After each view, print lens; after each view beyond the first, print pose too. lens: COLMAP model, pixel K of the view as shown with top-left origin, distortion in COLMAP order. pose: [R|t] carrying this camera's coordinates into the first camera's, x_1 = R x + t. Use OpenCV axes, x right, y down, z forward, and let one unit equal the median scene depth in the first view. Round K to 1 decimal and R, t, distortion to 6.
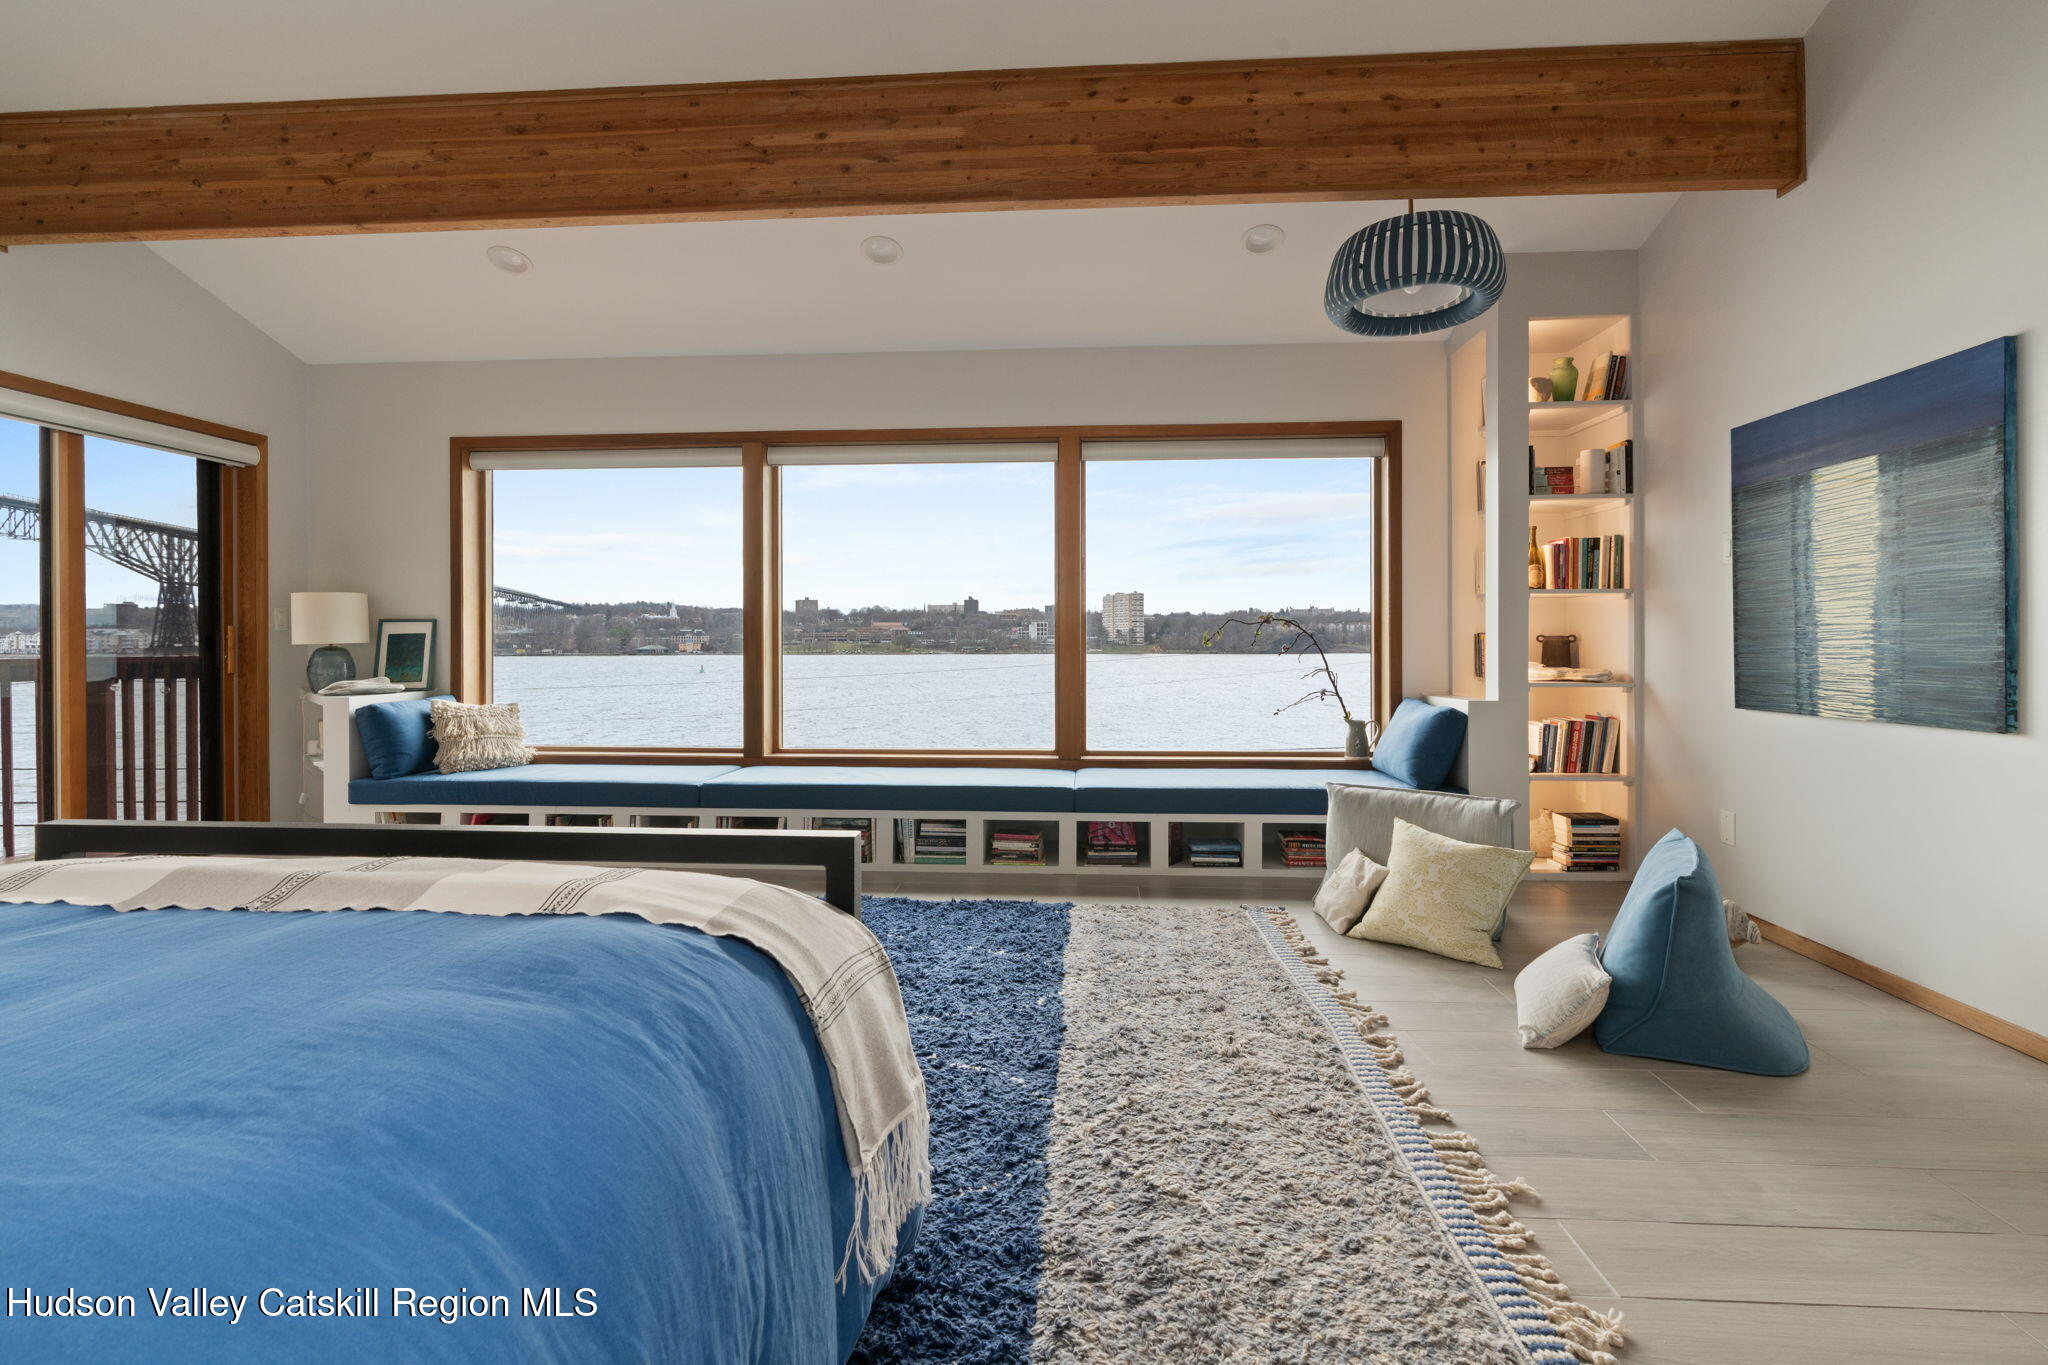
lens RADIAL K [[972.3, 0, 1052.5], [0, 972.3, 640.8], [0, 0, 1]] dist [-0.002032, -0.000285]
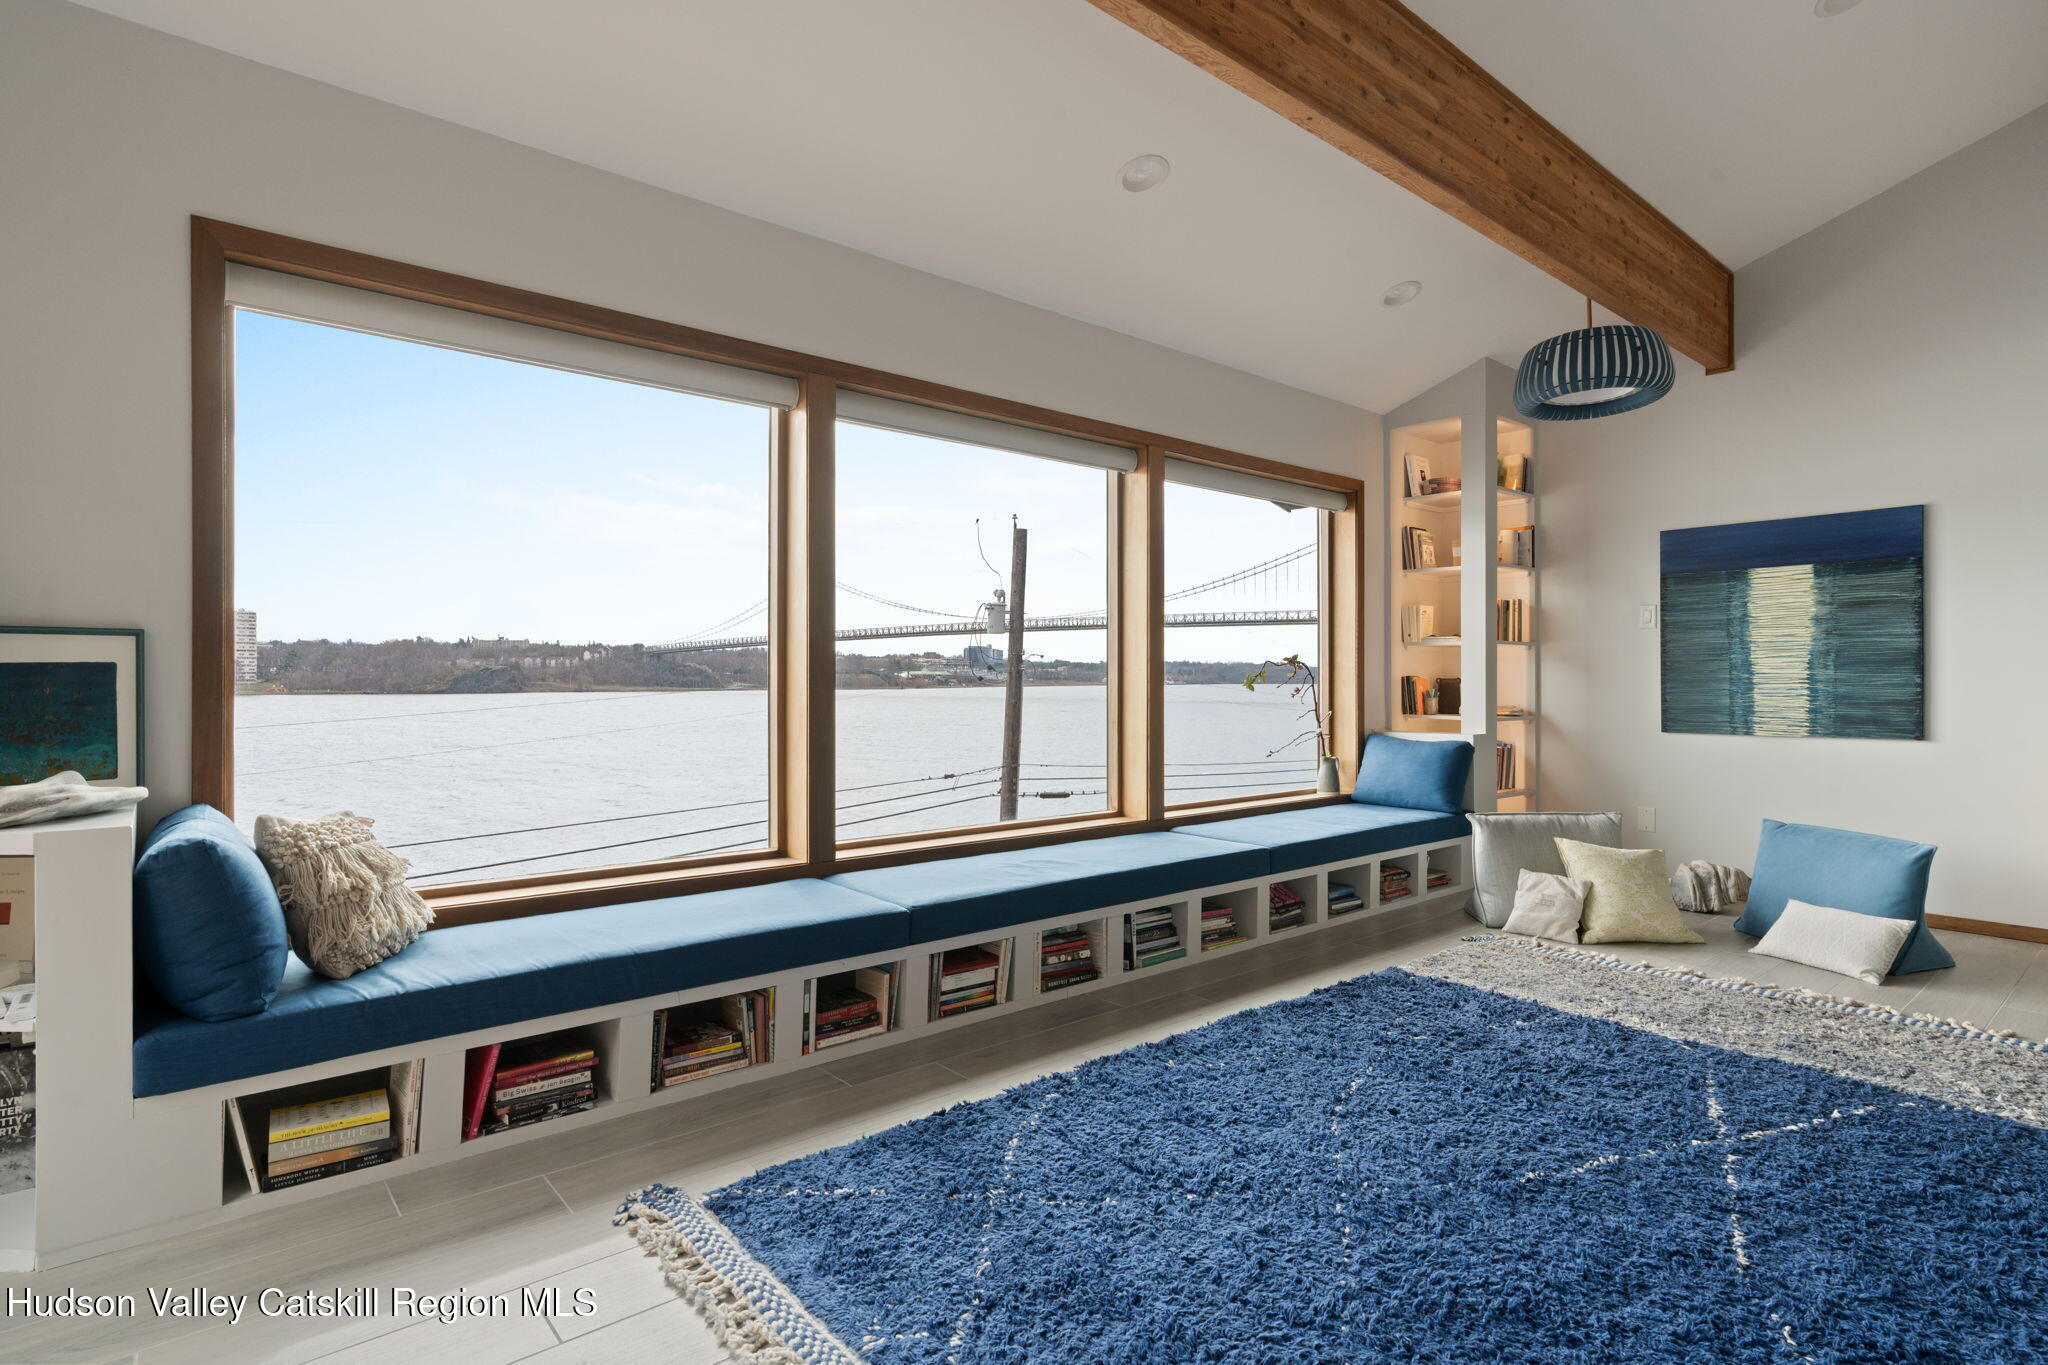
lens RADIAL K [[1050.7, 0, 1018.0], [0, 1050.7, 678.7], [0, 0, 1]] dist [-0.003095, 0.001048]
pose [[0.705604, 0.002951, 0.708600, -1.066638], [-0.003642, 0.999993, -0.000539, -0.003392], [-0.708597, -0.002200, 0.705610, 0.622442]]
